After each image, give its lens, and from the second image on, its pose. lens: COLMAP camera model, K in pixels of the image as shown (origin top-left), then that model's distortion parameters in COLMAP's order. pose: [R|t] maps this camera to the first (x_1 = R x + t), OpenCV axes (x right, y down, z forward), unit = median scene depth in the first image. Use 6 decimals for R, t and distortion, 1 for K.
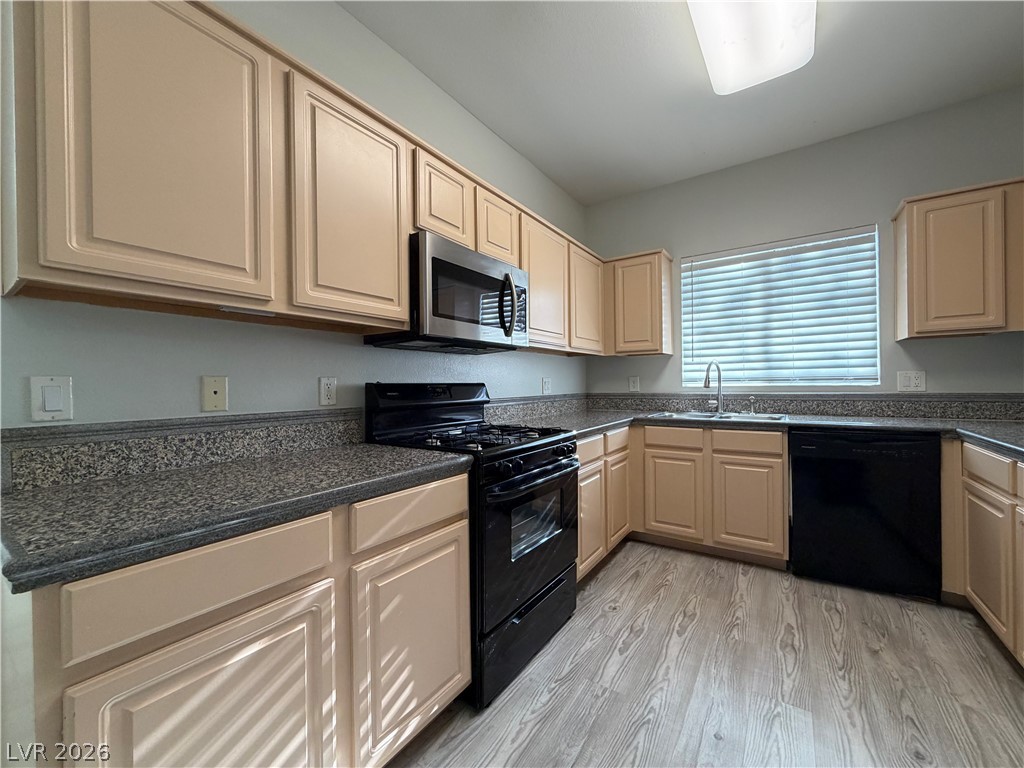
lens RADIAL K [[408.5, 0, 510.9], [0, 408.5, 387.8], [0, 0, 1]] dist [0.001117, 0.000001]
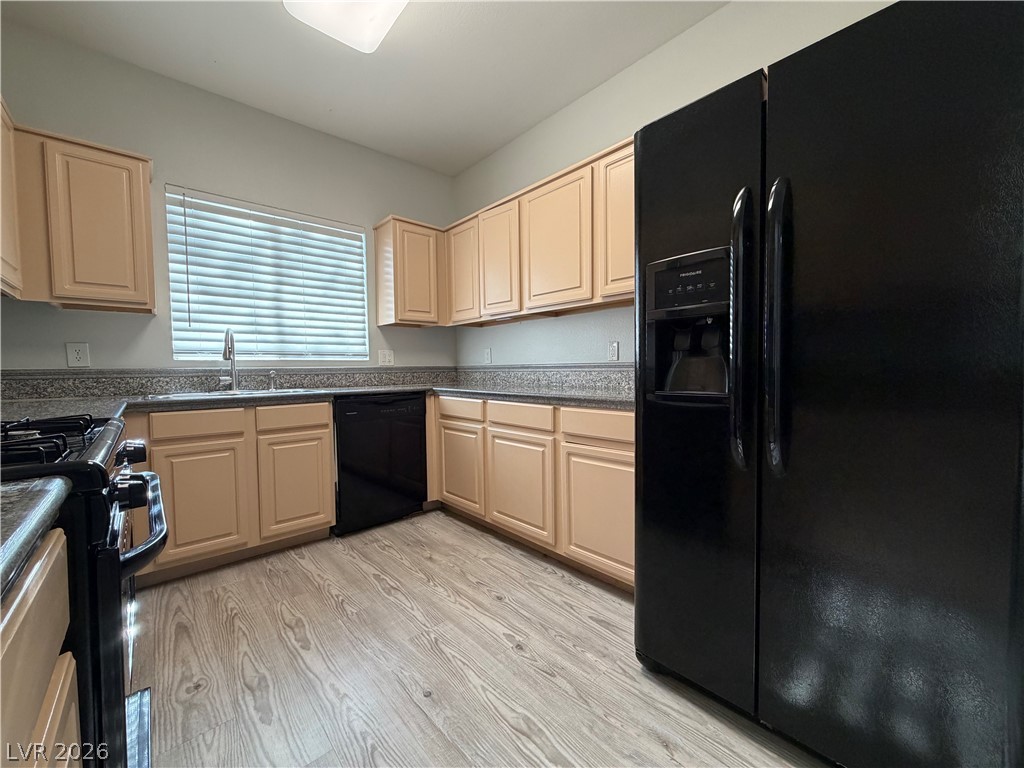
lens RADIAL K [[408.5, 0, 510.9], [0, 408.5, 387.8], [0, 0, 1]] dist [0.001117, 0.000001]
pose [[0.242007, -0.035477, 0.969626, -0.207767], [0.018340, 0.999320, 0.031986, 0.047517], [-0.970101, 0.010042, 0.242493, 0.308278]]
